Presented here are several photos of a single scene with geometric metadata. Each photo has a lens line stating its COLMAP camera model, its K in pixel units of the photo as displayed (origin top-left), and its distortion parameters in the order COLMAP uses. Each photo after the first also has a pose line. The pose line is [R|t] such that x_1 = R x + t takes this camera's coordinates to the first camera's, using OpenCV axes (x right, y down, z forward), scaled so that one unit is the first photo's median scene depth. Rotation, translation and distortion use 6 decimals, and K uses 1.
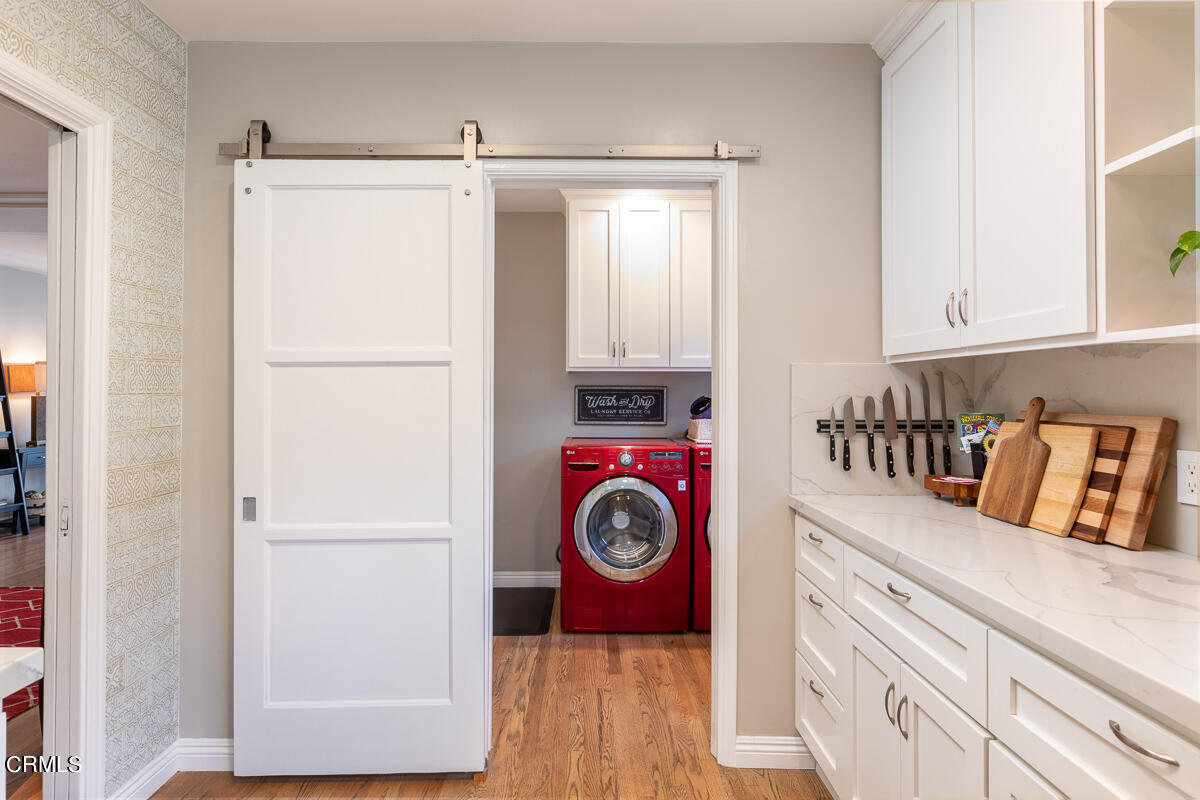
lens RADIAL K [[627.0, 0, 589.2], [0, 627.0, 384.4], [0, 0, 1]] dist [-0.000296, -0.000541]
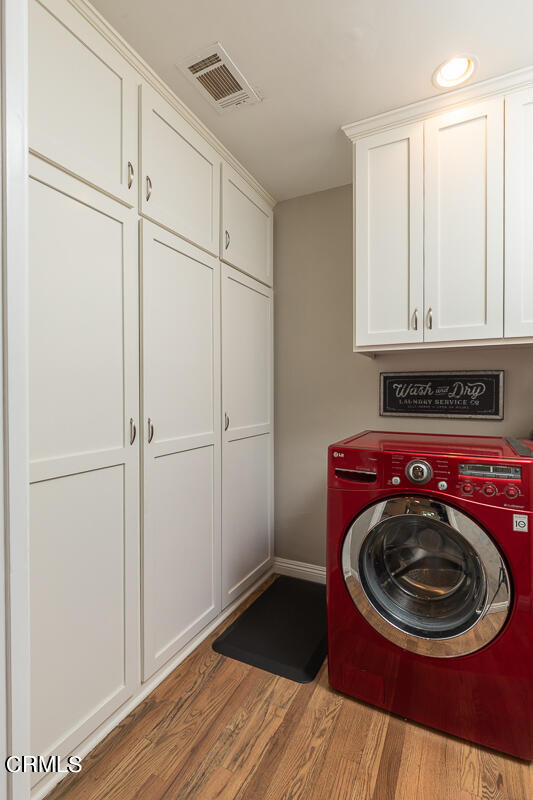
lens RADIAL K [[386.3, 0, 246.9], [0, 386.3, 395.7], [0, 0, 1]] dist [0.002562, -0.000275]
pose [[0.877824, 0.000575, -0.478983, 0.118310], [0.011038, 0.999709, 0.021429, 0.033776], [0.478856, -0.024098, 0.877563, 0.683544]]
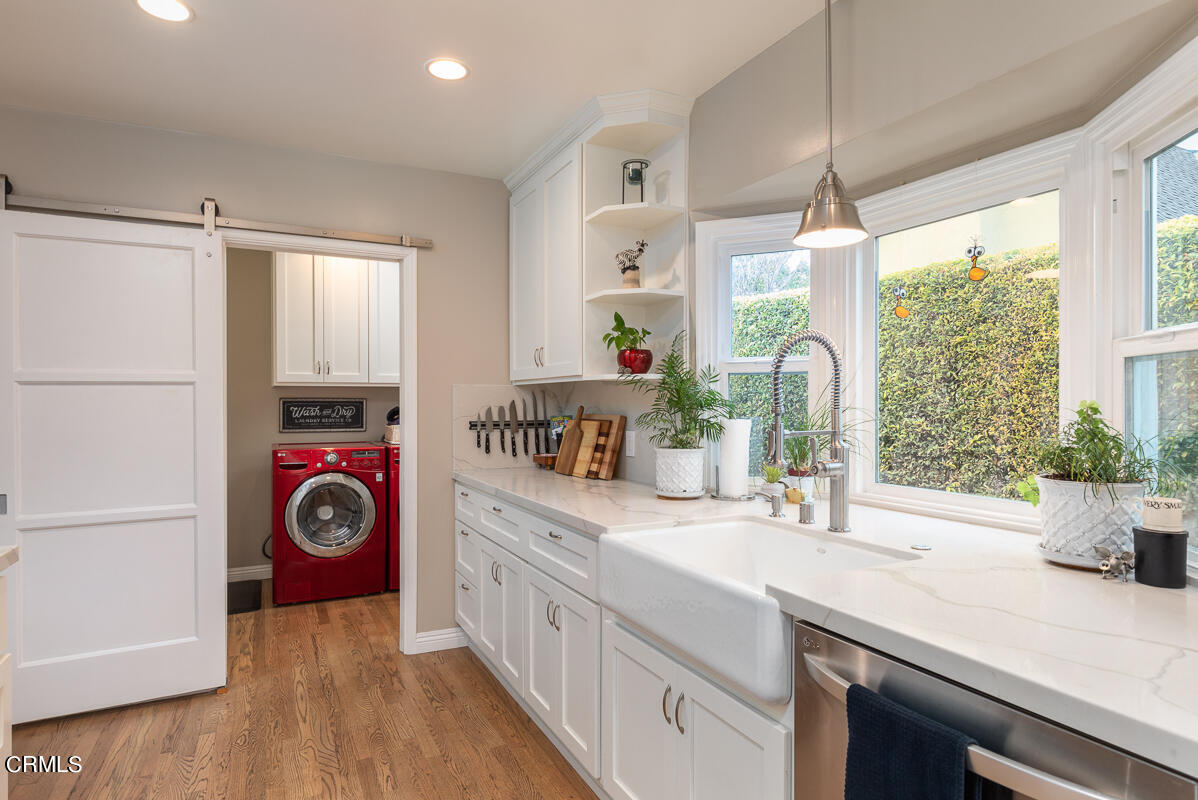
lens RADIAL K [[648.6, 0, 592.3], [0, 648.6, 401.6], [0, 0, 1]] dist [0.000682, 0.003125]
pose [[0.895215, -0.004378, 0.445614, -0.062138], [-0.001078, 0.999928, 0.011990, -0.009330], [-0.445634, -0.011214, 0.895145, -0.453307]]
